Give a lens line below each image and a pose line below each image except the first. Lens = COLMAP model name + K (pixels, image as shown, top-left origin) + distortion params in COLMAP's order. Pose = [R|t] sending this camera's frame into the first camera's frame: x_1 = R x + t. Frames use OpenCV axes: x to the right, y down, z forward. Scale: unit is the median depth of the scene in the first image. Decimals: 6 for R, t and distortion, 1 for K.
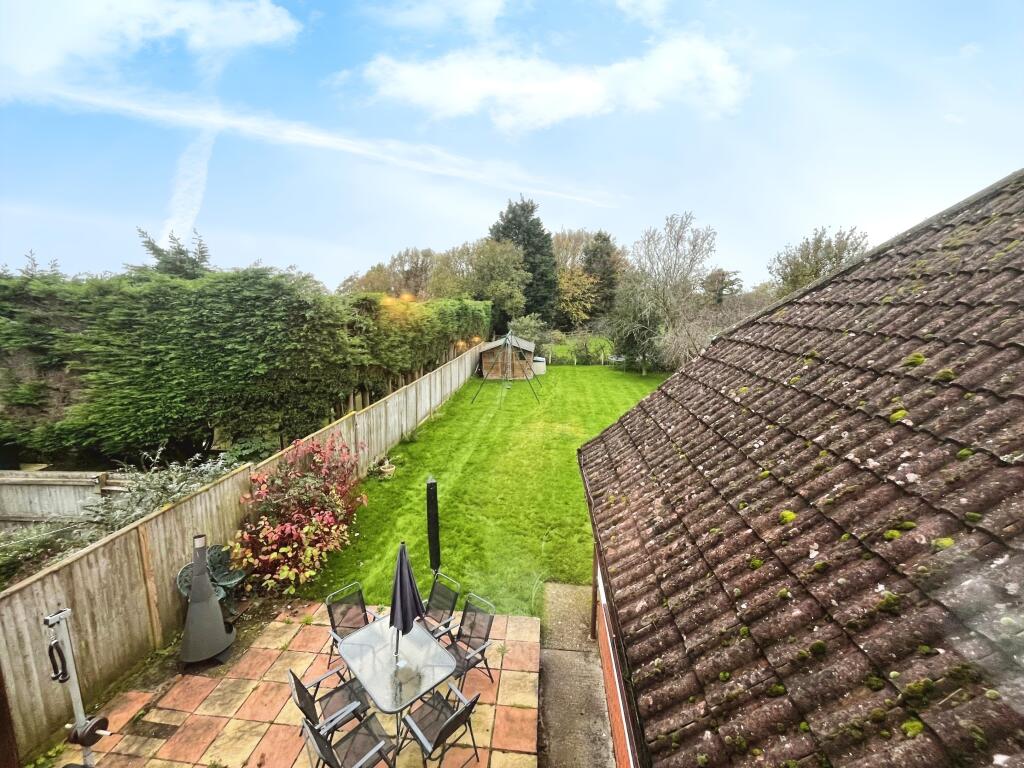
lens RADIAL K [[448.9, 0, 512.5], [0, 448.9, 399.0], [0, 0, 1]] dist [-0.001113, -0.000654]
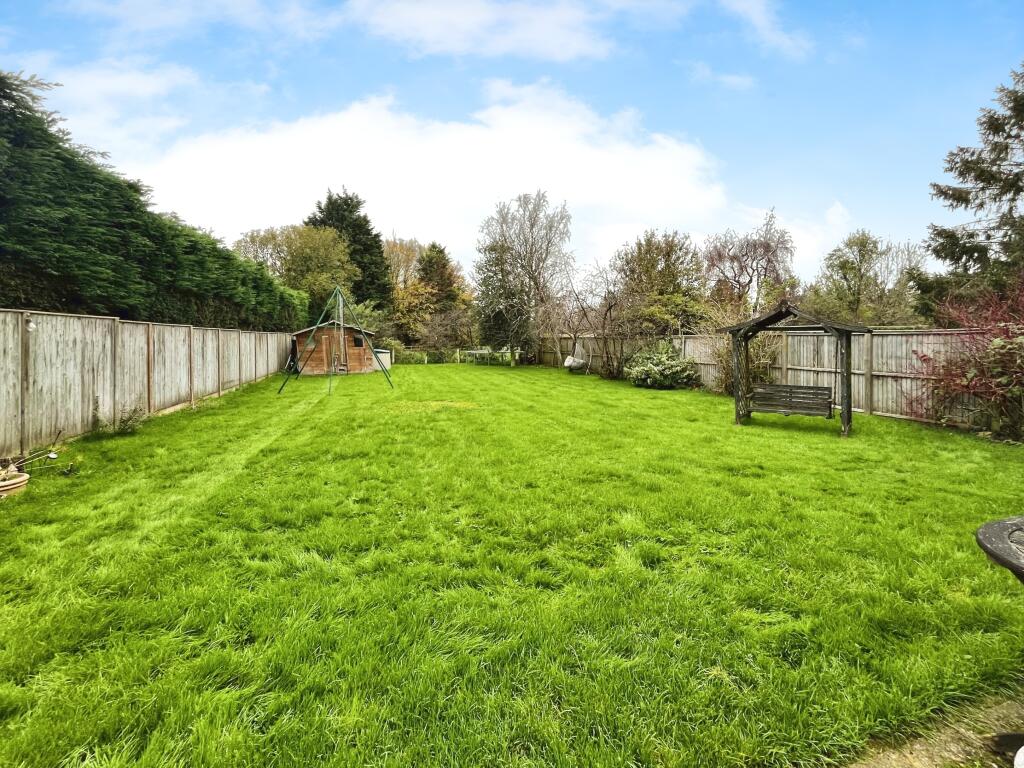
lens RADIAL K [[412.5, 0, 512.0], [0, 412.5, 384.0], [0, 0, 1]] dist [-0.001697, -0.000014]
pose [[0.913992, -0.026752, 0.404850, -0.020099], [0.092107, 0.985453, -0.142822, 0.080857], [-0.395140, 0.167828, 0.903160, 0.271364]]
